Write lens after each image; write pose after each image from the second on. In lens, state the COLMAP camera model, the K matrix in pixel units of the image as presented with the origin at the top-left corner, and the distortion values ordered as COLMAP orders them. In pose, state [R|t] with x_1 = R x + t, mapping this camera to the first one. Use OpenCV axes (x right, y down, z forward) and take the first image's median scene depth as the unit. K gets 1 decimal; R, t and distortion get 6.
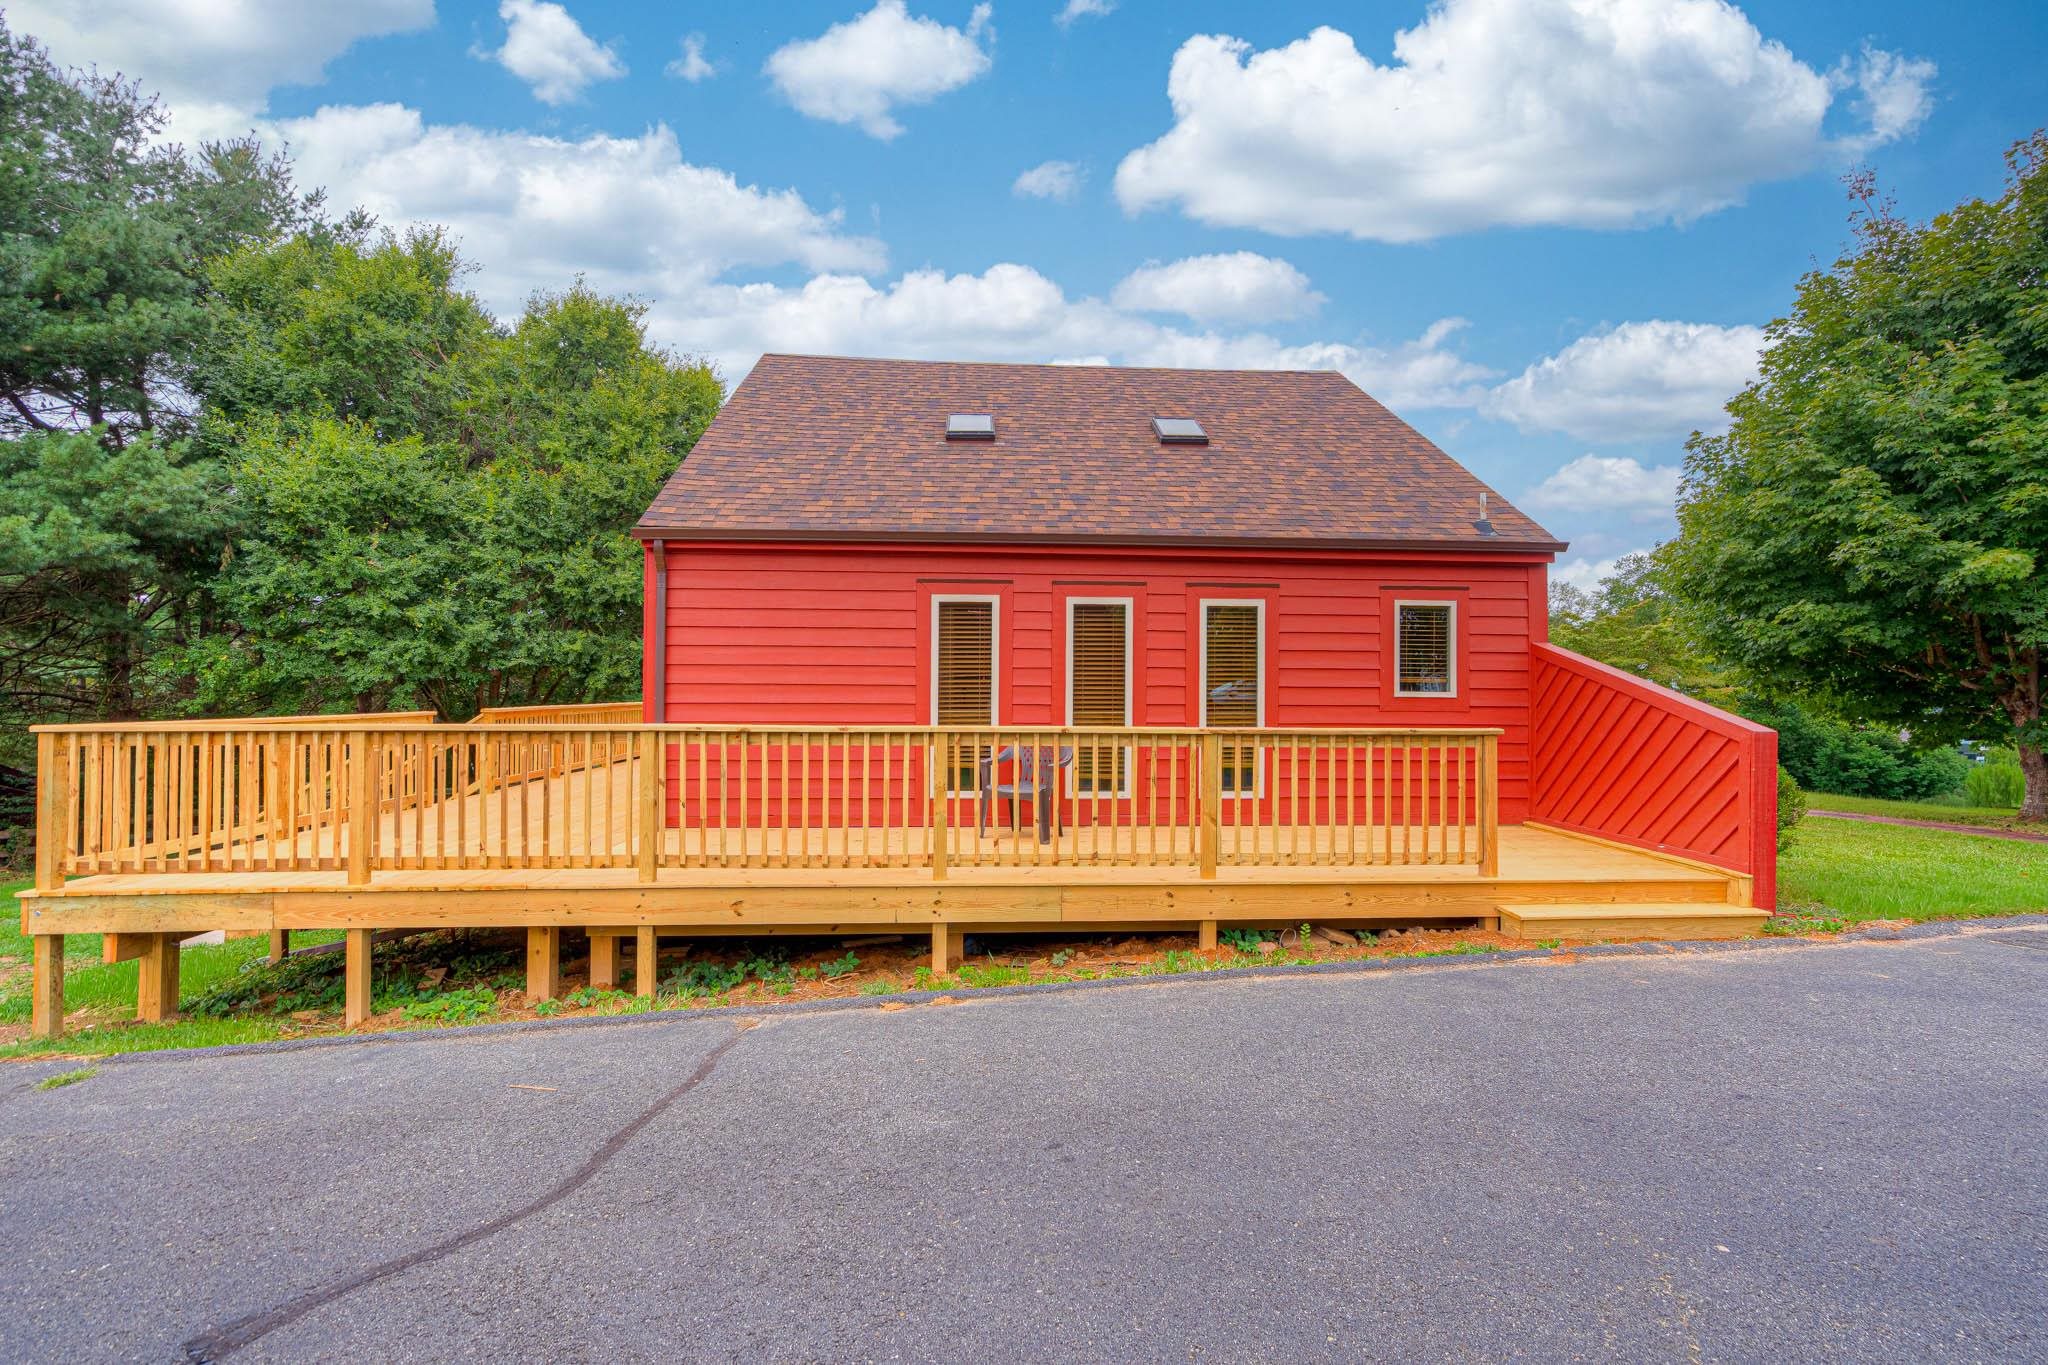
lens RADIAL K [[931.6, 0, 1024.0], [0, 931.6, 682.5], [0, 0, 1]] dist [-0.003316, 0.000881]
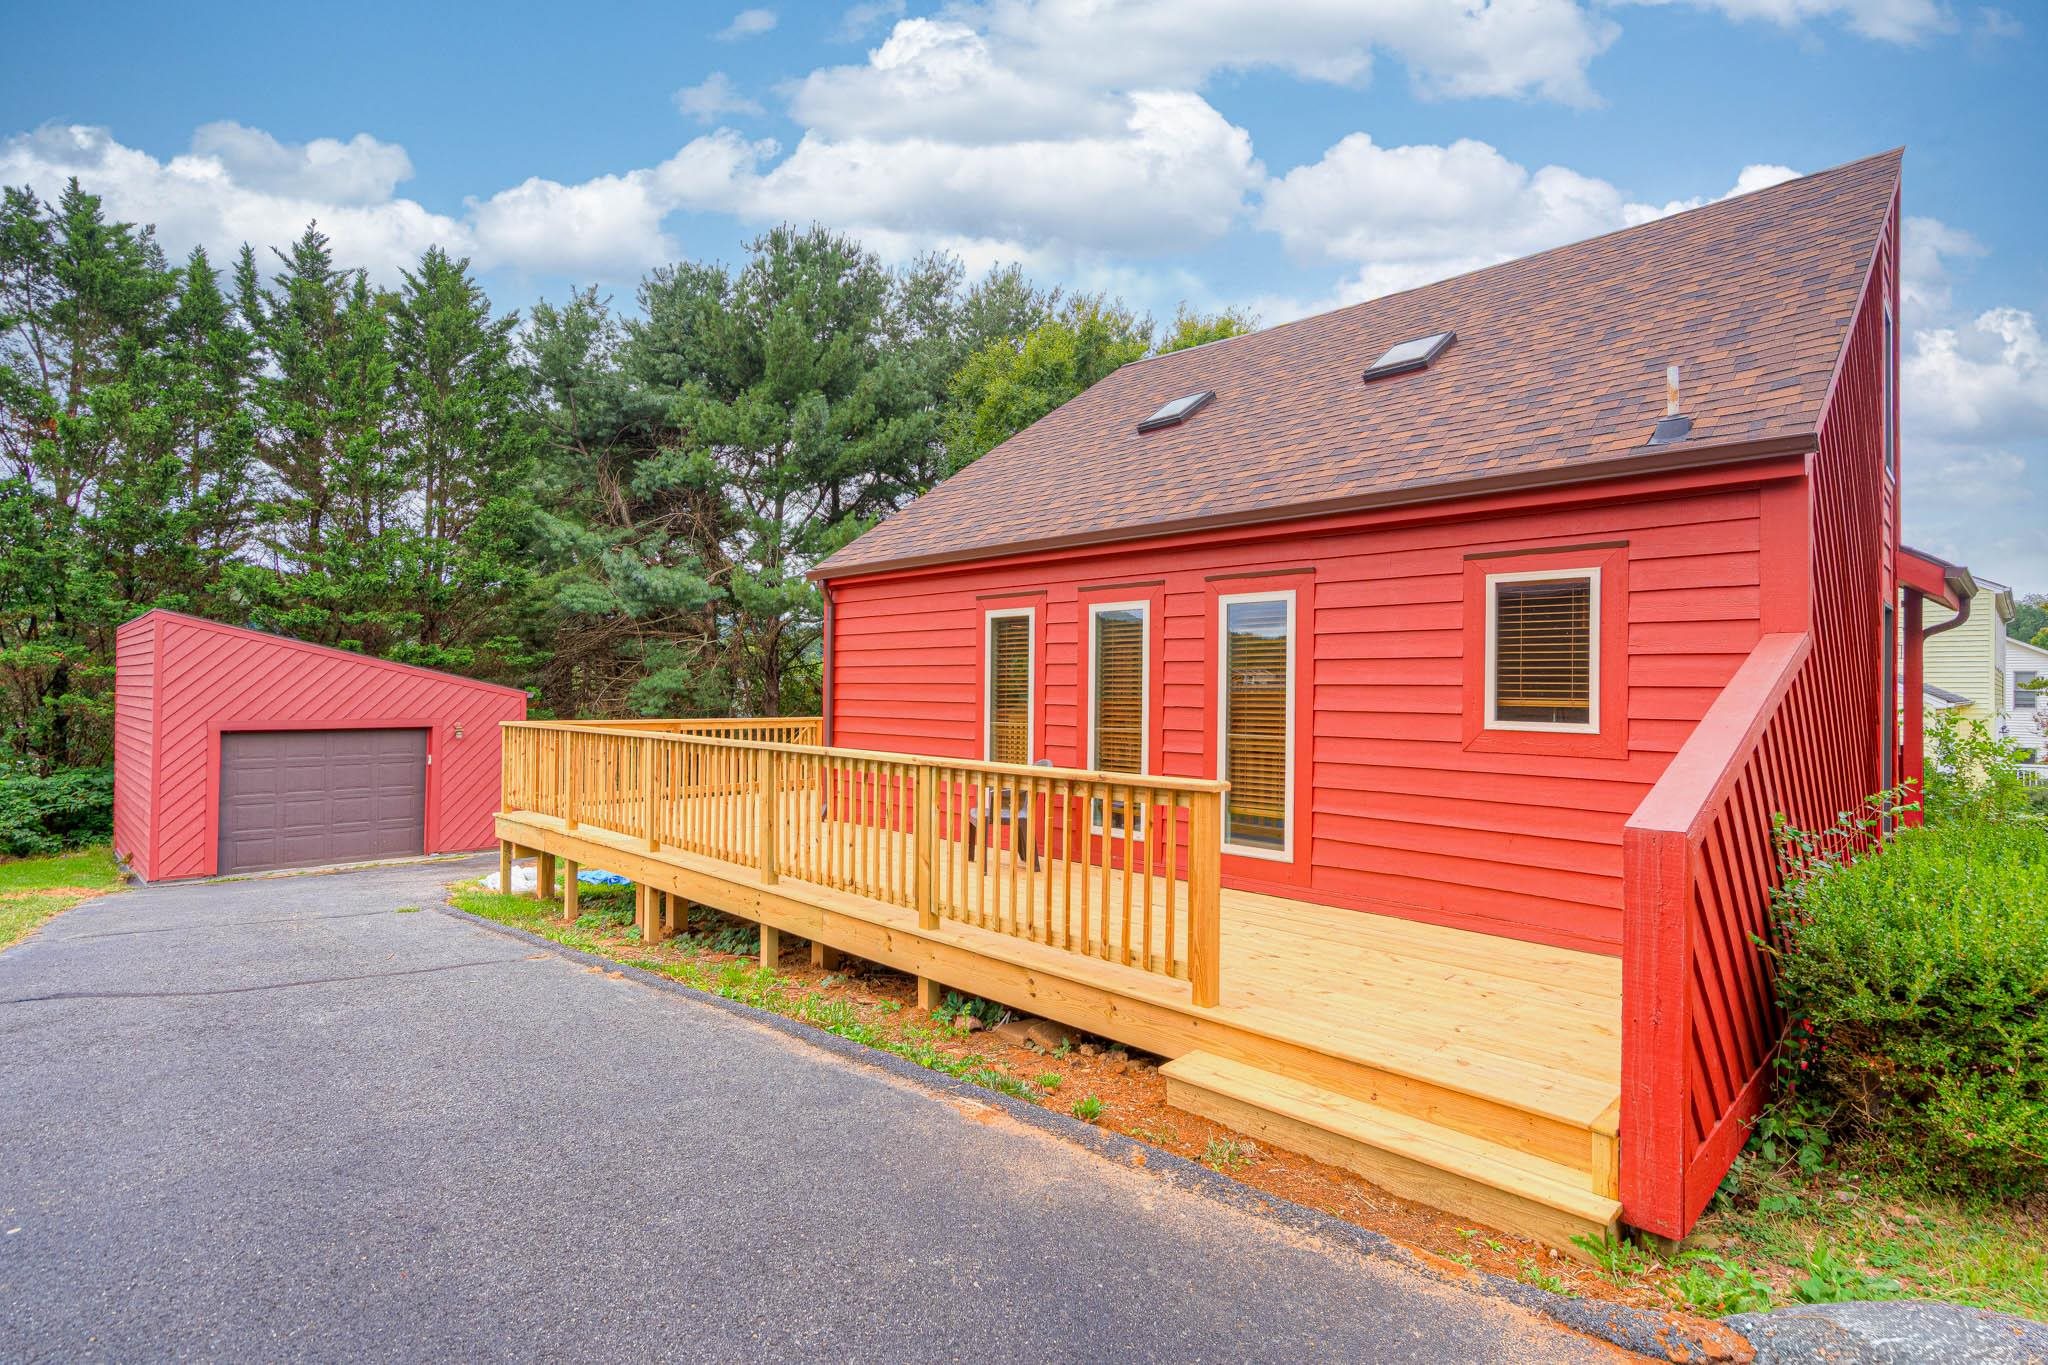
lens RADIAL K [[1002.0, 0, 1024.0], [0, 1002.0, 682.5], [0, 0, 1]] dist [-0.002068, -0.000543]
pose [[0.662180, -0.003353, -0.749337, 0.320239], [0.001045, 0.999993, -0.003551, -0.006528], [0.749344, 0.001568, 0.662179, 0.144296]]
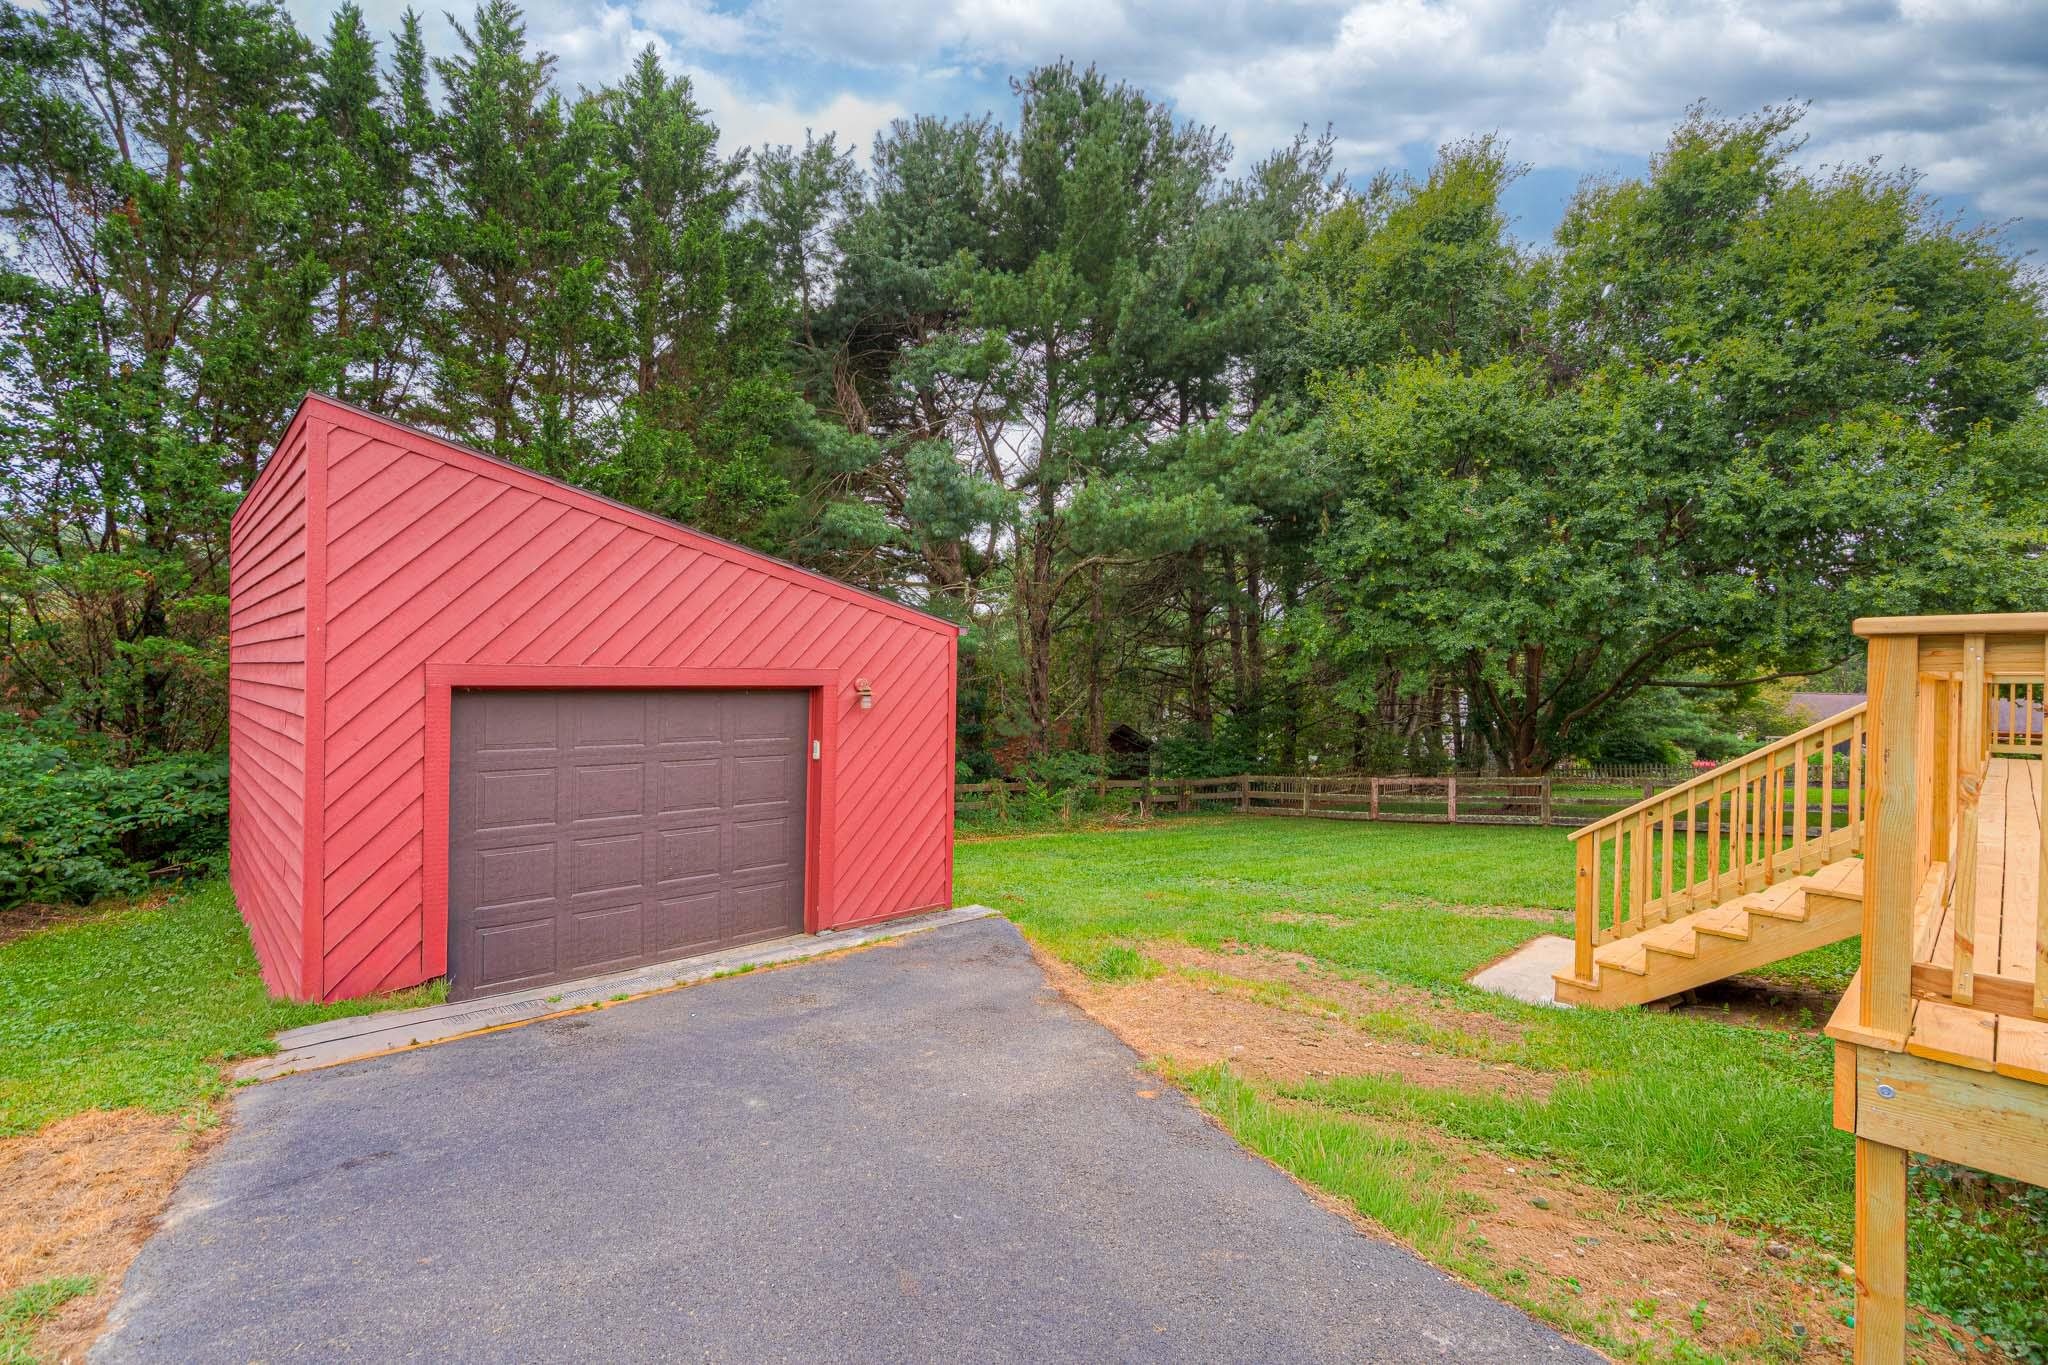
lens RADIAL K [[931.6, 0, 1024.0], [0, 931.6, 682.5], [0, 0, 1]] dist [-0.003316, 0.000881]
pose [[0.633194, 0.011162, -0.773913, -0.294806], [-0.003932, 0.999929, 0.011205, 0.021680], [0.773983, -0.004052, 0.633193, 0.140796]]
